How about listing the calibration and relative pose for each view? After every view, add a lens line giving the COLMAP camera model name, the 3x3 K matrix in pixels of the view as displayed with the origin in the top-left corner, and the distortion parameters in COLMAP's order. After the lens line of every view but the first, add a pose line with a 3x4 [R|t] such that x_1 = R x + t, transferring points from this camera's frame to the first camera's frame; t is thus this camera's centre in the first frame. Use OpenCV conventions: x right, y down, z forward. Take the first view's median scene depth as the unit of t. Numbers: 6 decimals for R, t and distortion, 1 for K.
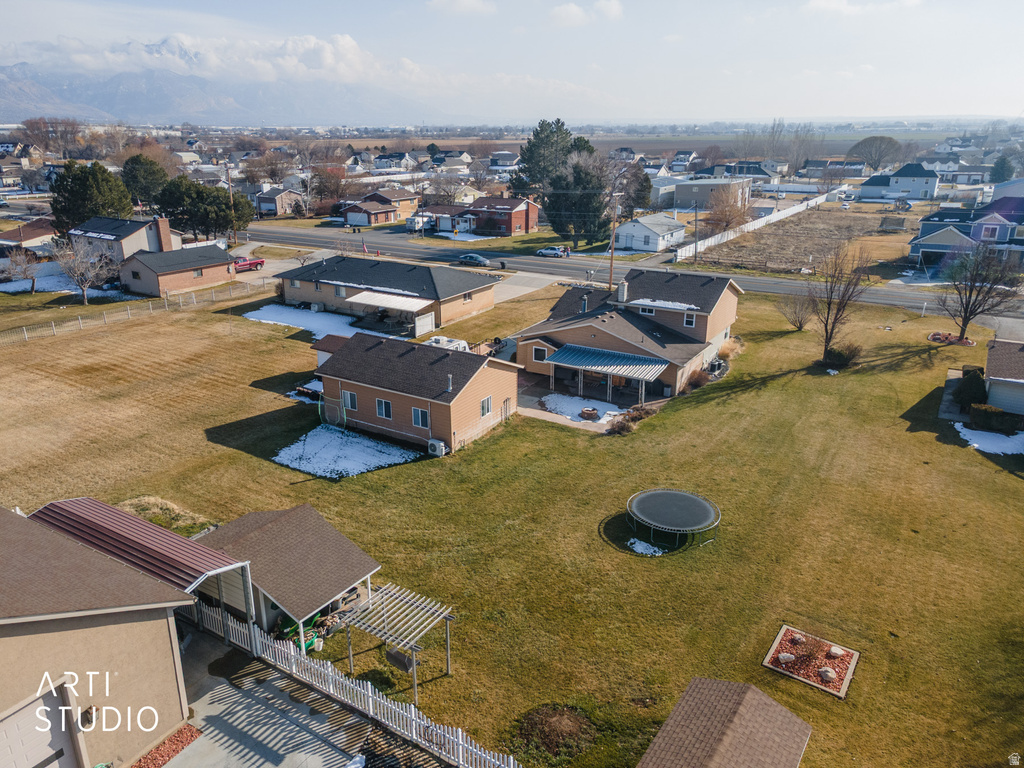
lens RADIAL K [[747.9, 0, 505.0], [0, 747.9, 388.8], [0, 0, 1]] dist [0.041000, 0.009668]
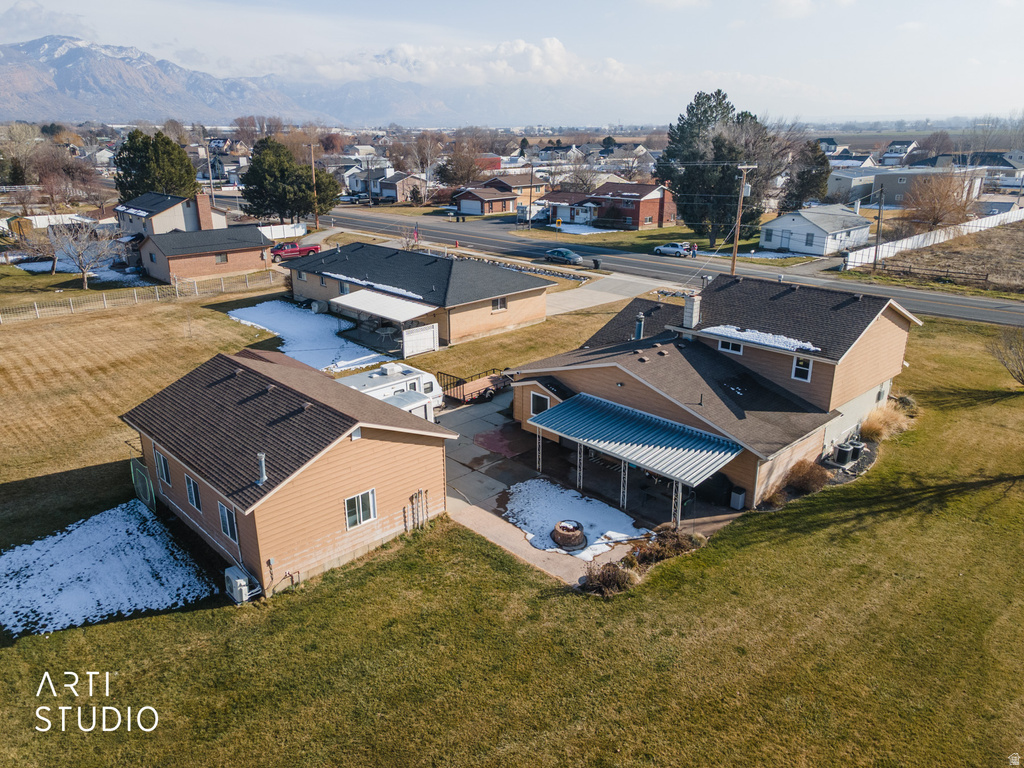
lens RADIAL K [[747.9, 0, 503.3], [0, 747.9, 384.0], [0, 0, 1]] dist [0.041000, 0.009668]
pose [[0.968292, 0.079286, -0.236907, 0.159911], [-0.080864, 0.996720, 0.003064, -0.062442], [0.236373, 0.016190, 0.971528, 0.389401]]
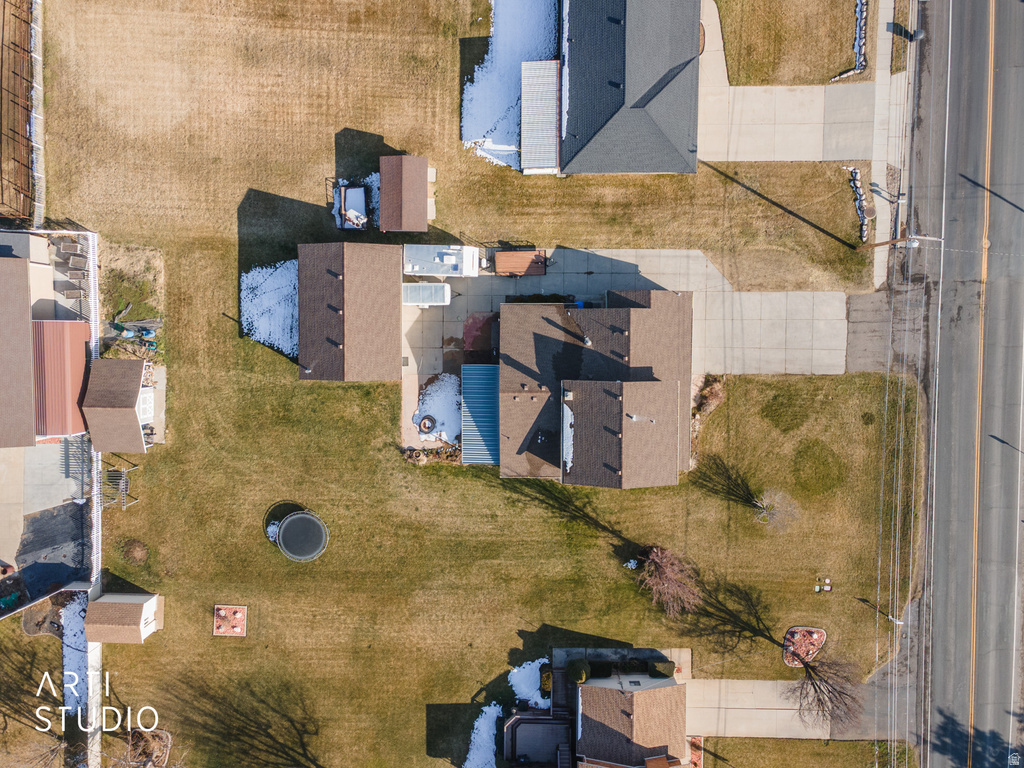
lens RADIAL K [[747.9, 0, 517.6], [0, 747.9, 383.2], [0, 0, 1]] dist [0.041000, 0.009668]
pose [[0.528172, 0.847838, 0.046961, 0.063214], [-0.268600, 0.114352, 0.956440, -1.068198], [0.805536, -0.517779, 0.288127, 0.674355]]
